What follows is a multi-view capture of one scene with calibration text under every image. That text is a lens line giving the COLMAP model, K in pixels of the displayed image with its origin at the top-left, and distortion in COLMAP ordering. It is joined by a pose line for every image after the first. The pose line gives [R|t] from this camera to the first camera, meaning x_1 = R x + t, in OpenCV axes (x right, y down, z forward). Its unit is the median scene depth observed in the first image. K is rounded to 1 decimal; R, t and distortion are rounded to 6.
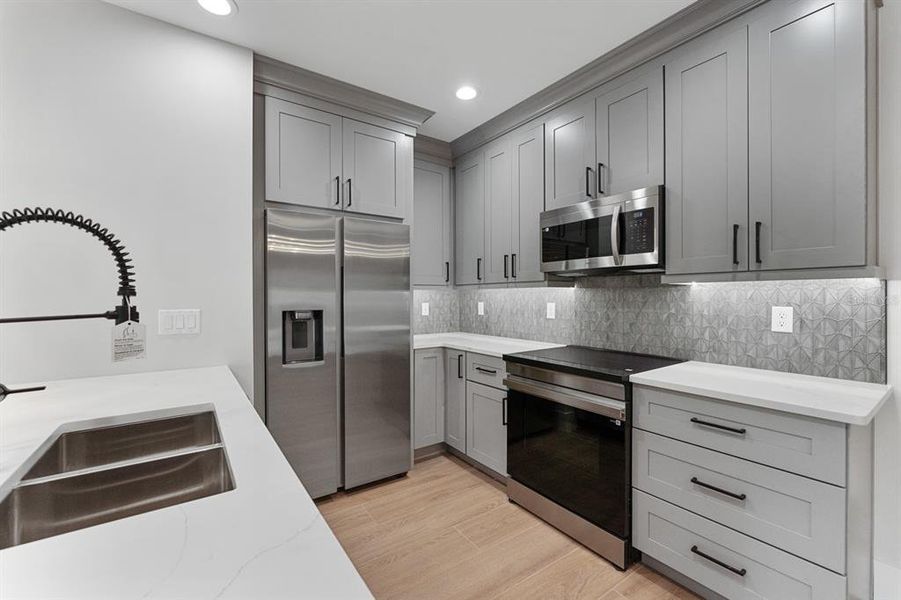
lens RADIAL K [[365.8, 0, 450.5], [0, 365.8, 300.0], [0, 0, 1]] dist [-0.001010, -0.000102]
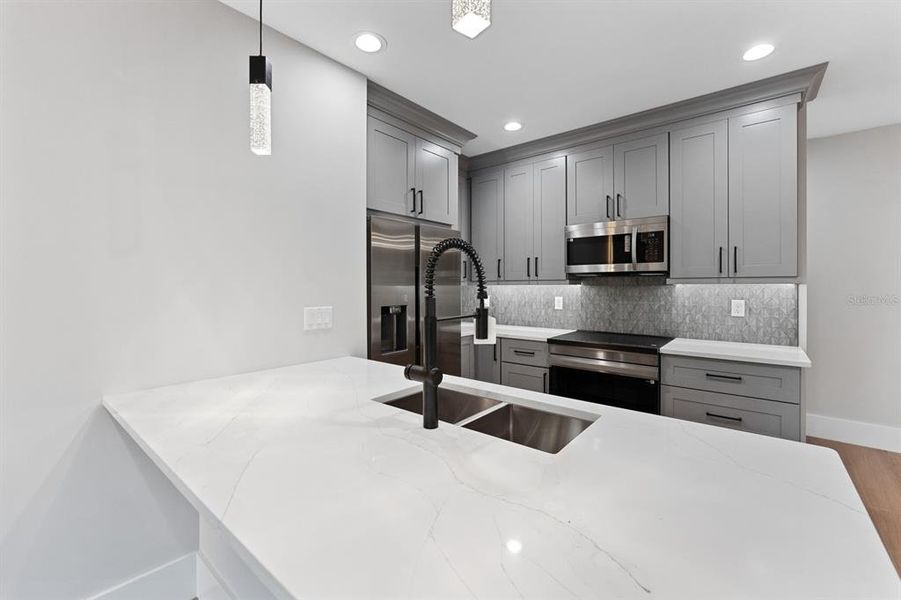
lens RADIAL K [[369.0, 0, 447.8], [0, 369.0, 289.8], [0, 0, 1]] dist [-0.000511, -0.000085]
pose [[0.967335, -0.001531, 0.253498, -0.533930], [0.001457, 0.999999, 0.000479, -0.021861], [-0.253498, -0.000094, 0.967336, -0.153259]]
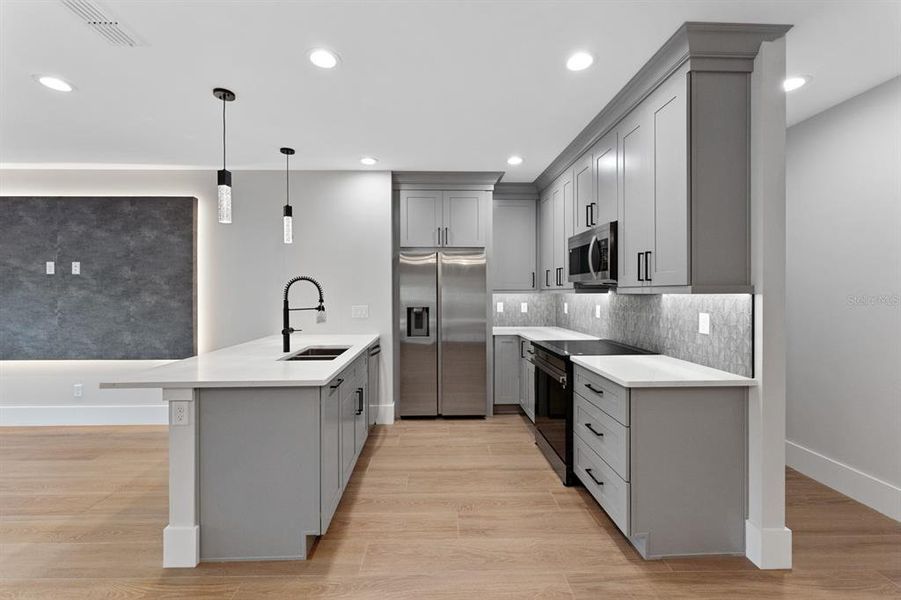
lens RADIAL K [[365.8, 0, 450.5], [0, 365.8, 300.0], [0, 0, 1]] dist [-0.001010, -0.000102]
pose [[0.842192, 0.011500, -0.539056, 0.681706], [-0.004745, 0.999892, 0.013919, -0.032150], [0.539157, -0.009165, 0.842155, -0.404697]]
